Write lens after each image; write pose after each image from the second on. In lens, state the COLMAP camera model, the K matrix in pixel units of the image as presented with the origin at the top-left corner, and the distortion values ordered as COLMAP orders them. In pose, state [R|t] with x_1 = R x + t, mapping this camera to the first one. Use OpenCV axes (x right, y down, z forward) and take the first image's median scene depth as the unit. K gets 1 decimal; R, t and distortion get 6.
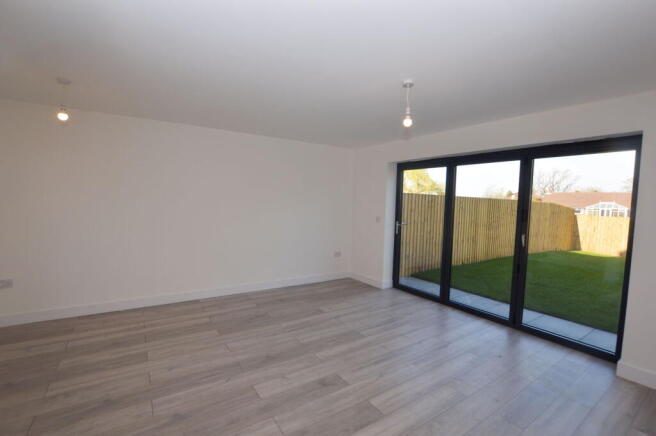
lens RADIAL K [[297.6, 0, 333.9], [0, 297.6, 221.1], [0, 0, 1]] dist [-0.021519, 0.000179]
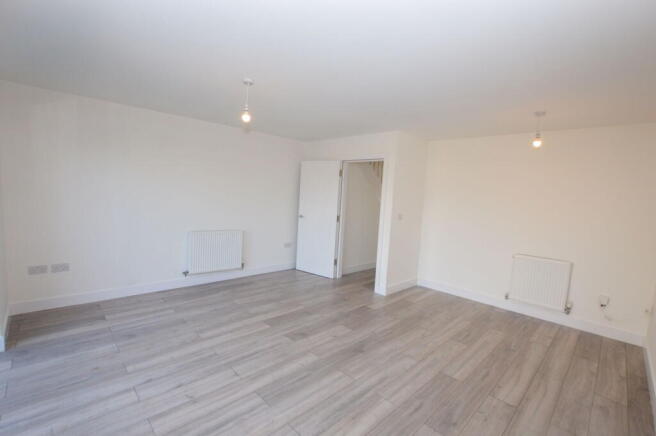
lens RADIAL K [[297.6, 0, 333.9], [0, 297.6, 221.1], [0, 0, 1]] dist [-0.021519, 0.000179]
pose [[-0.979283, -0.065212, -0.191708, 0.101254], [-0.096456, 0.982643, 0.158456, -0.141300], [0.178047, 0.173665, -0.968576, 1.916867]]
